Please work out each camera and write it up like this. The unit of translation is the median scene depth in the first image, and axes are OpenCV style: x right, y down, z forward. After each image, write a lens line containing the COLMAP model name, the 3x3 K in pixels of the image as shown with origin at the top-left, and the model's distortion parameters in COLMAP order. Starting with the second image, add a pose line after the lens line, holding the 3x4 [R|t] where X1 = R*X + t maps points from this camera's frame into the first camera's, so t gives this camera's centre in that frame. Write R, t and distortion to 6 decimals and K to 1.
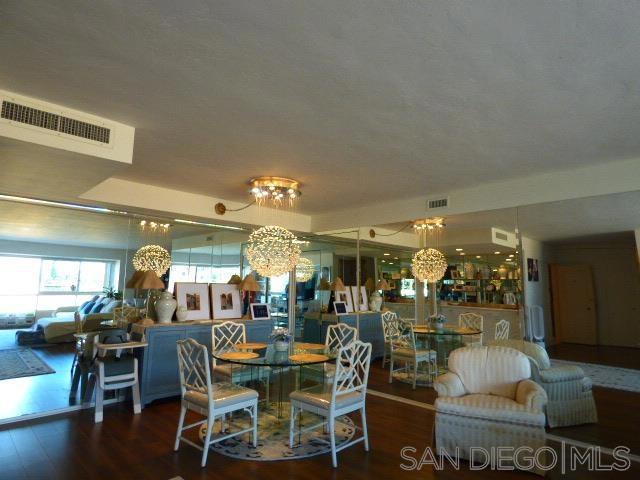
lens RADIAL K [[384.1, 0, 320.1], [0, 384.1, 239.7], [0, 0, 1]] dist [-0.002115, 0.019169]
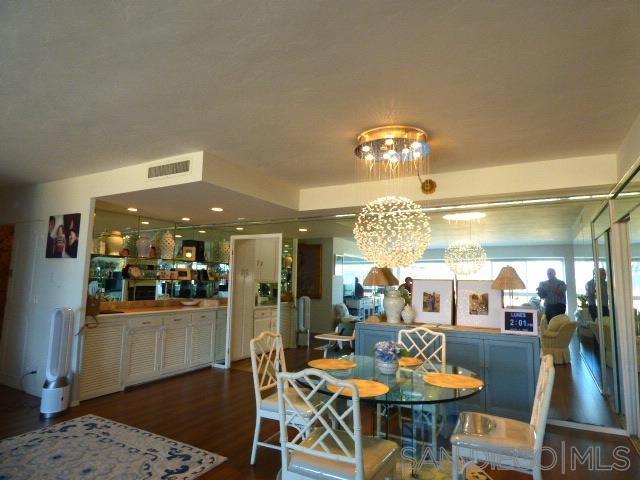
lens RADIAL K [[384.1, 0, 320.1], [0, 384.1, 239.7], [0, 0, 1]] dist [-0.002115, 0.019169]
pose [[0.299726, -0.106423, -0.948071, 0.455516], [0.101269, 0.991693, -0.079304, 0.074385], [0.948635, -0.072241, 0.308014, 0.563414]]
